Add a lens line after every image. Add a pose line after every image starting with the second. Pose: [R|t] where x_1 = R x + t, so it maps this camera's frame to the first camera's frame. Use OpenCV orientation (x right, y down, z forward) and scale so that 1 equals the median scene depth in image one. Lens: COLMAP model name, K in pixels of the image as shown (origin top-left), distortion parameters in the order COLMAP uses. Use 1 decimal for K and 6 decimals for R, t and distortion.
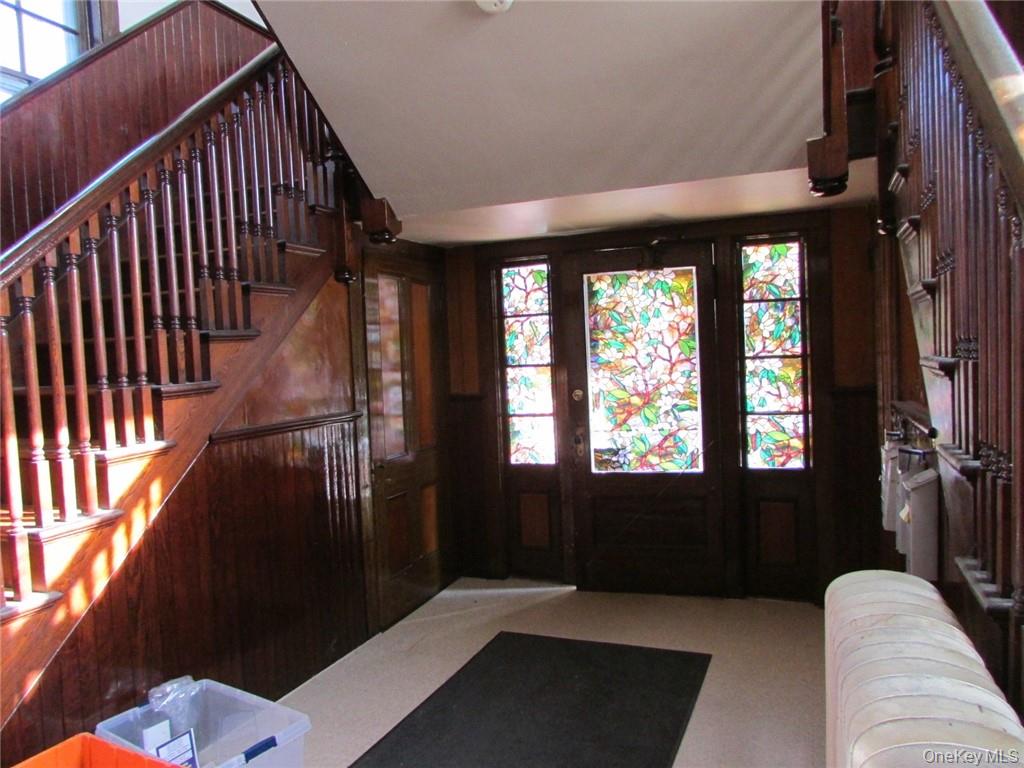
lens RADIAL K [[726.5, 0, 512.0], [0, 726.5, 384.0], [0, 0, 1]] dist [-0.040178, -0.001102]
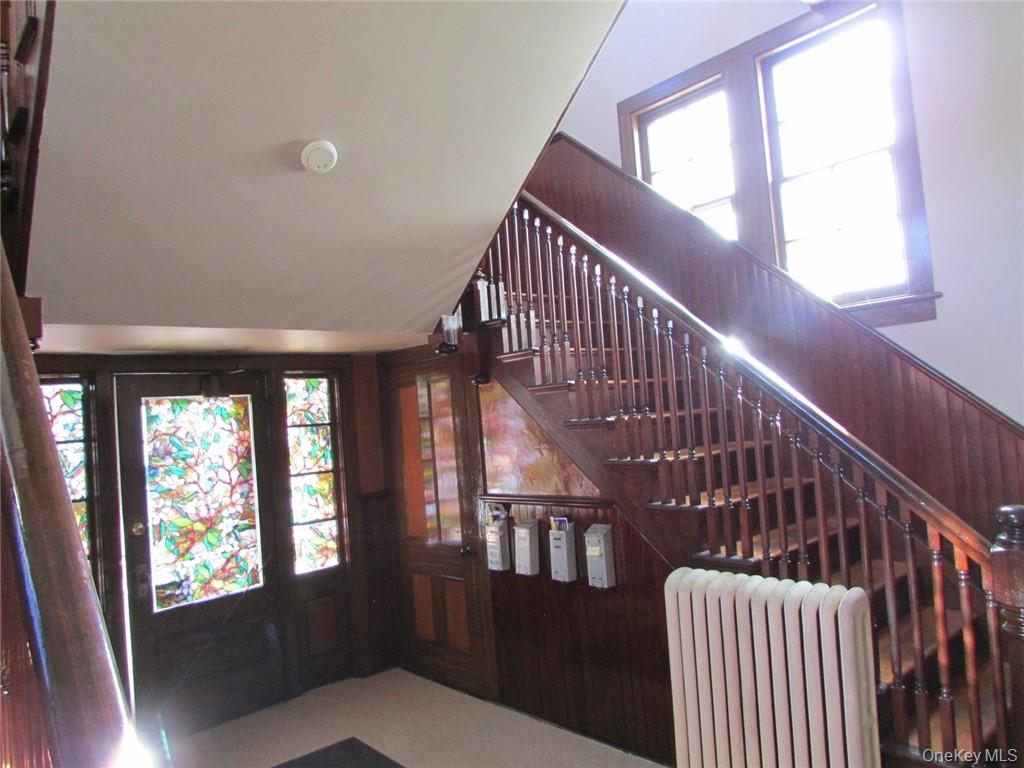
lens RADIAL K [[726.5, 0, 512.0], [0, 726.5, 384.0], [0, 0, 1]] dist [-0.040178, -0.001102]
pose [[0.435531, 0.050194, 0.898773, -0.538388], [0.099094, 0.989703, -0.103292, -0.026255], [-0.894703, 0.134050, 0.426072, 0.180198]]
